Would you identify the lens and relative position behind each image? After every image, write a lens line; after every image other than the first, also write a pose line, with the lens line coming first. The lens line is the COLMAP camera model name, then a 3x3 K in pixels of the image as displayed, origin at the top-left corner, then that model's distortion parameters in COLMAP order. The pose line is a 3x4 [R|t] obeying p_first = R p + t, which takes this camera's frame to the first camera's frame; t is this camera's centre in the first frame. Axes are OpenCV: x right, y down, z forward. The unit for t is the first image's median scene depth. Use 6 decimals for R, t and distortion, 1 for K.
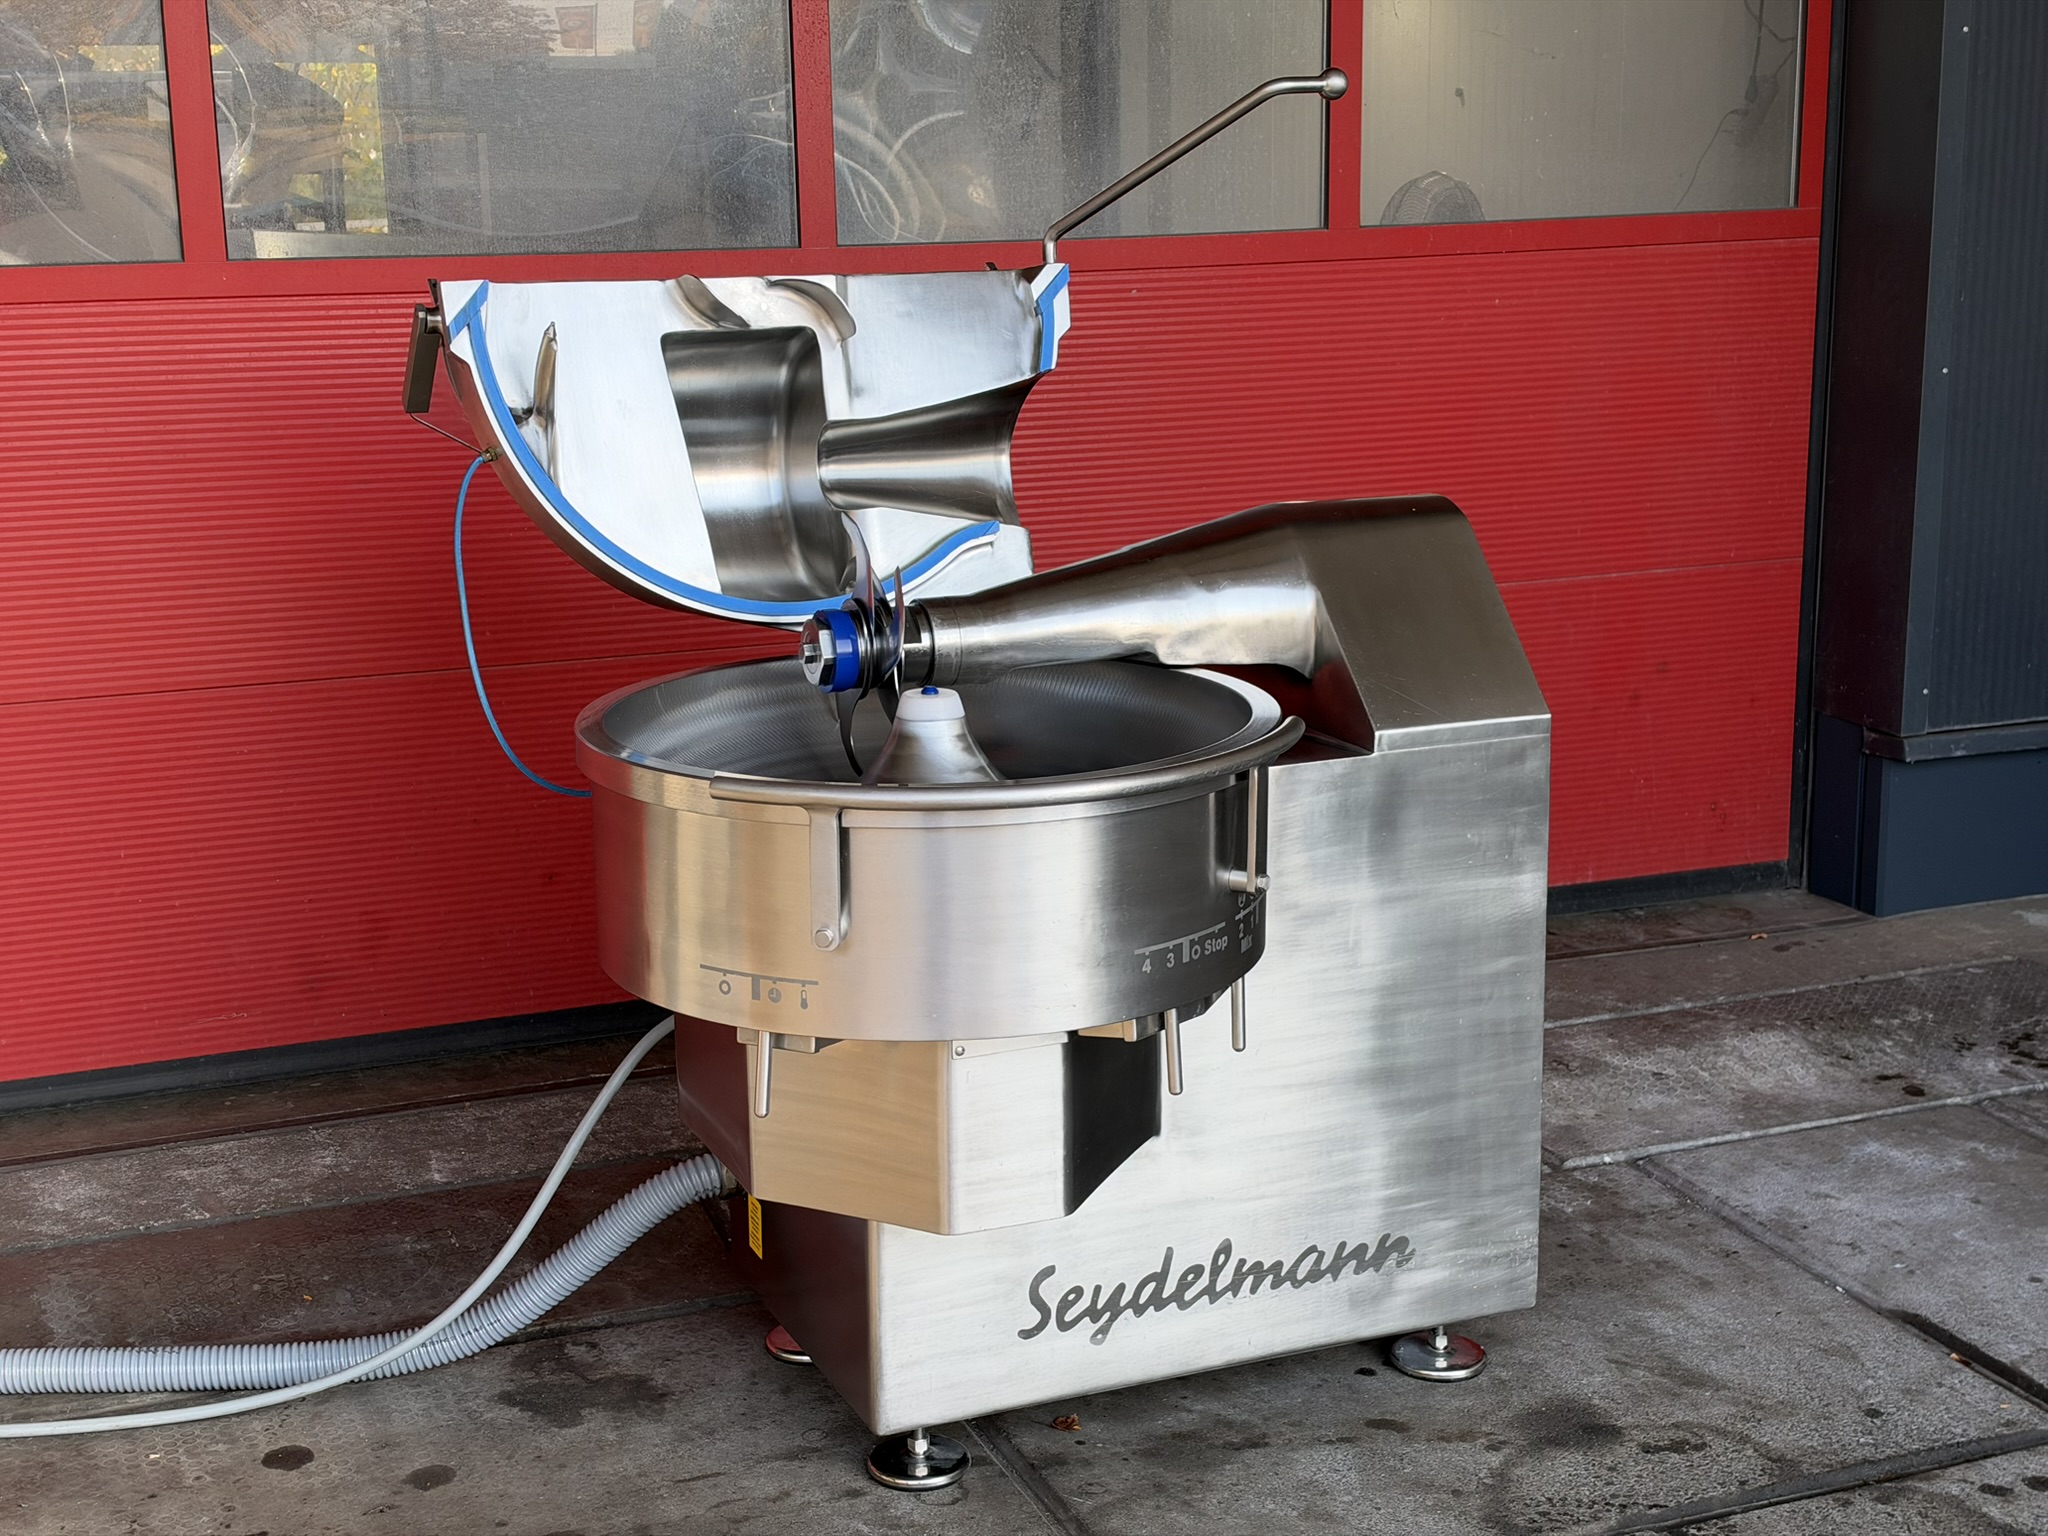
lens RADIAL K [[2921.0, 0, 1026.7], [0, 2921.0, 775.4], [0, 0, 1]] dist [0.153057, 0.000000]
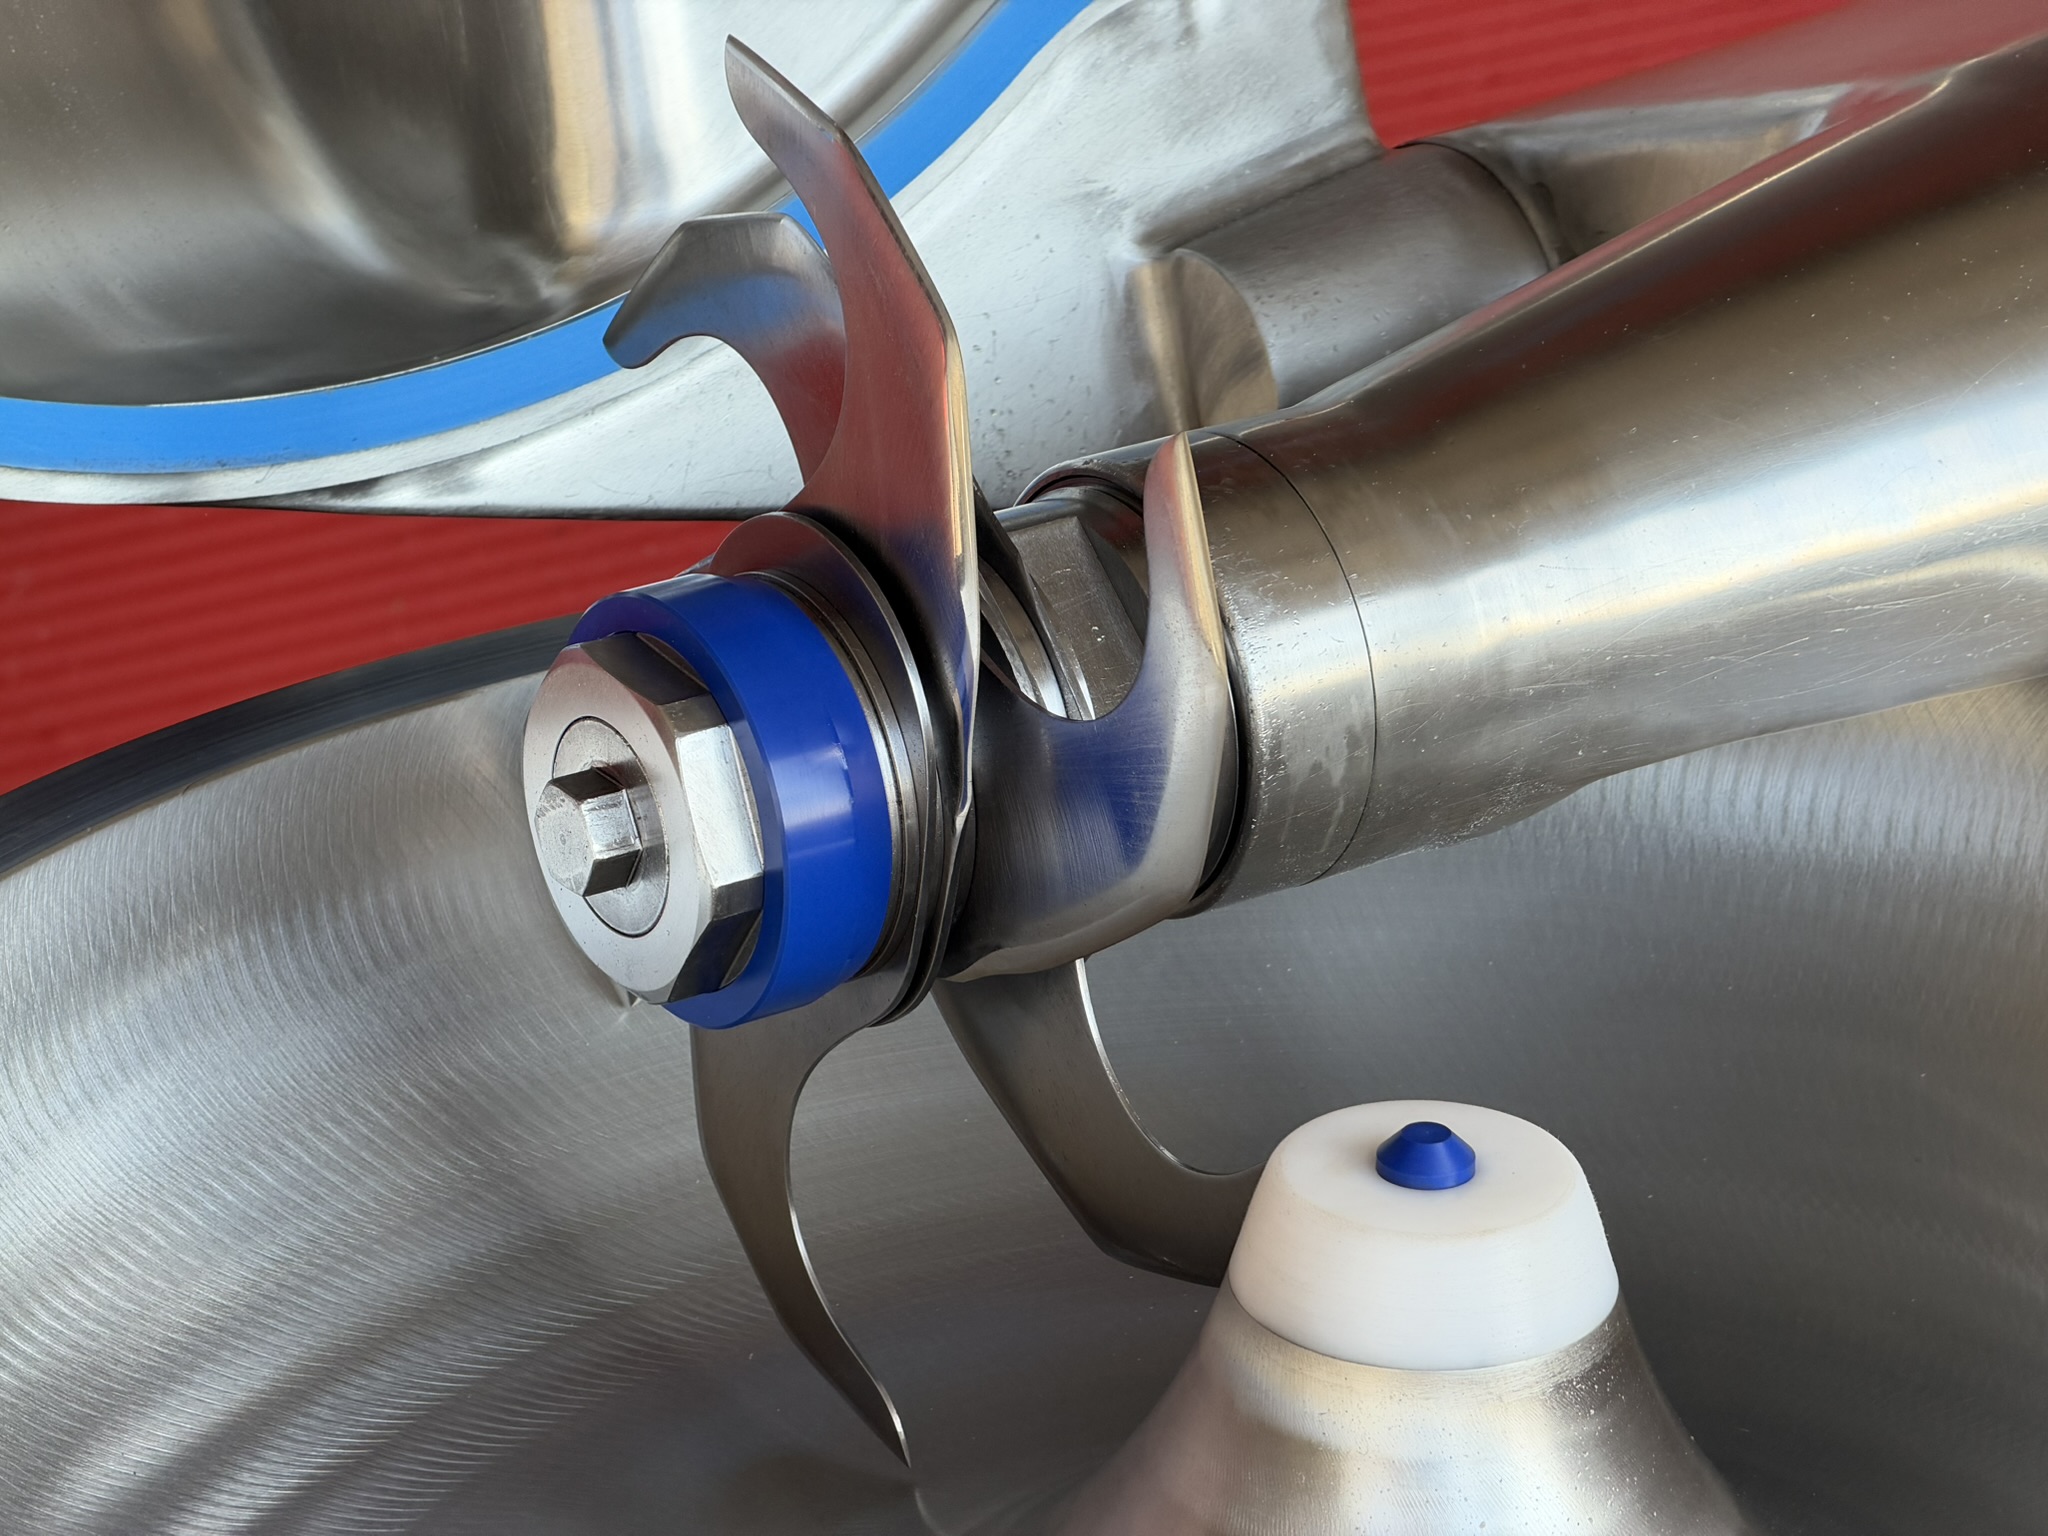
lens RADIAL K [[6252.9, 0, 959.7], [0, 6252.9, 734.3], [0, 0, 1]] dist [0.173299, 0.000000]
pose [[0.983675, -0.063620, 0.168331, -0.111811], [0.033112, 0.983439, 0.178190, -0.111197], [-0.176880, -0.169707, 0.969491, 0.577875]]
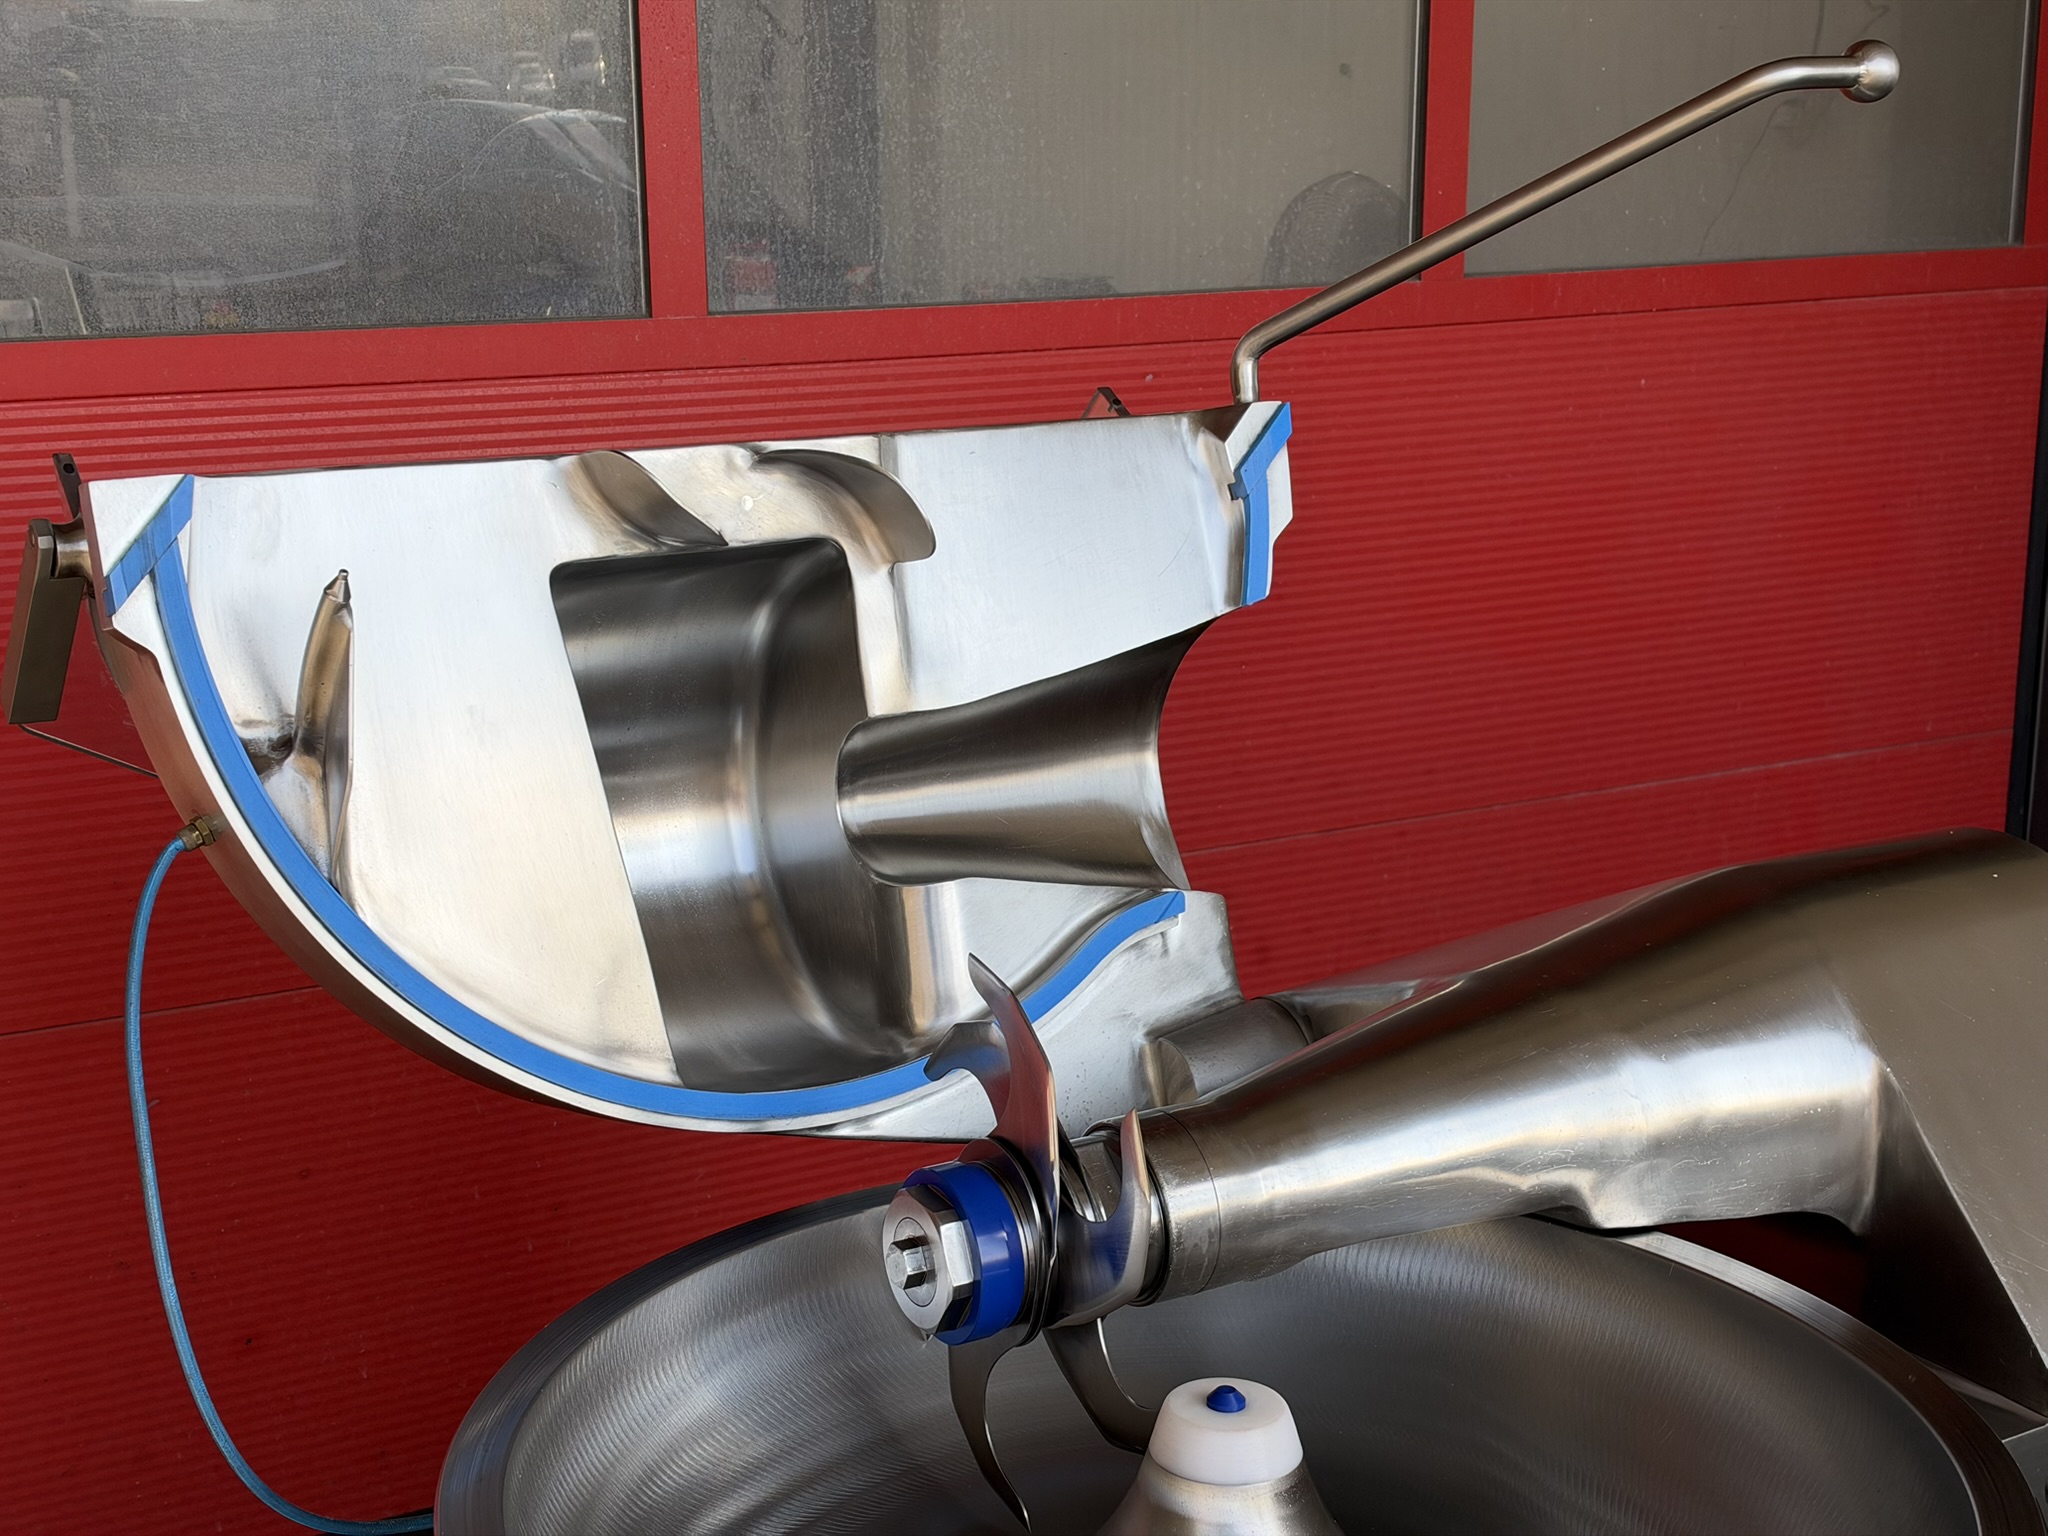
lens RADIAL K [[2921.0, 0, 1008.4], [0, 2921.0, 758.7], [0, 0, 1]] dist [0.153057, 0.000000]
pose [[0.991806, -0.019823, 0.126205, -0.110468], [0.019181, 0.999796, 0.006299, -0.118967], [-0.126304, -0.003827, 0.991984, 0.498329]]
